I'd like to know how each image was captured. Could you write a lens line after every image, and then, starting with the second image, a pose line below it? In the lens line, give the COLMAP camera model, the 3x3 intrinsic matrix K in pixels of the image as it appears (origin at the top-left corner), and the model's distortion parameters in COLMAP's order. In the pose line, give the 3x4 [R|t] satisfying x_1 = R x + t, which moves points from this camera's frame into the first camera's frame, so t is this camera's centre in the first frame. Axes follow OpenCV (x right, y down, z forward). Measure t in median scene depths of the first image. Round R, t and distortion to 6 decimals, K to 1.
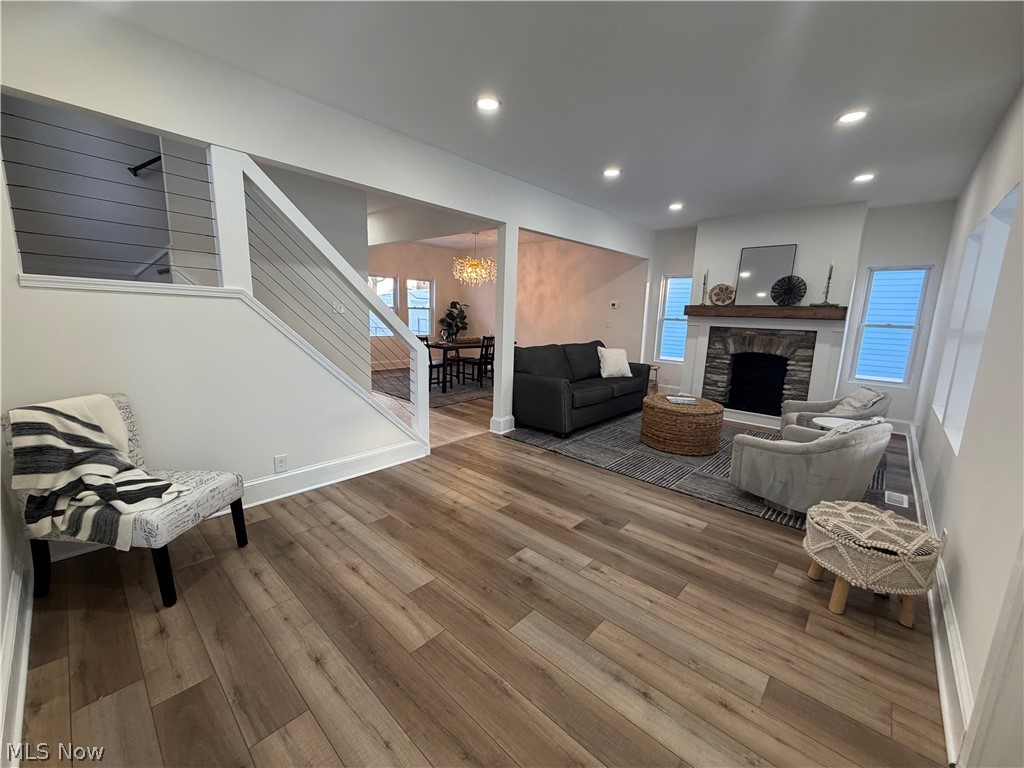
lens RADIAL K [[404.2, 0, 511.5], [0, 404.2, 382.3], [0, 0, 1]] dist [0.000038, 0.000290]
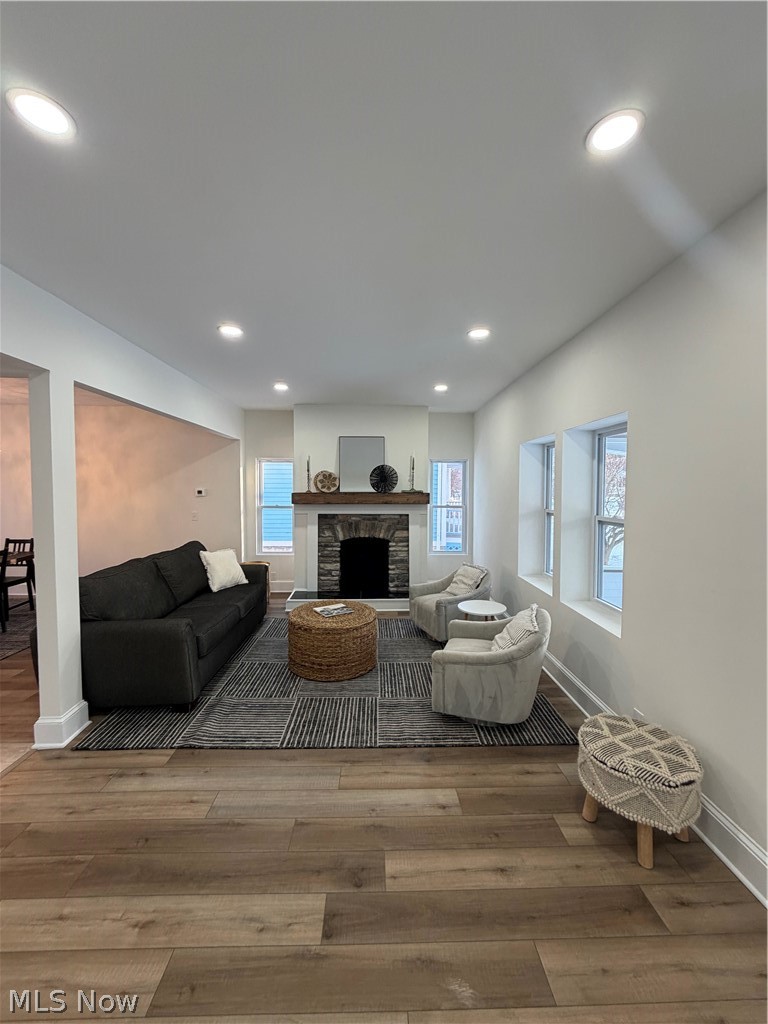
lens RADIAL K [[404.2, 0, 382.0], [0, 404.2, 509.3], [0, 0, 1]] dist [0.000038, 0.000290]
pose [[0.720724, -0.059339, 0.690678, -0.079939], [0.137444, 0.988782, -0.058473, -0.103396], [-0.679460, 0.137072, 0.720795, 0.295767]]
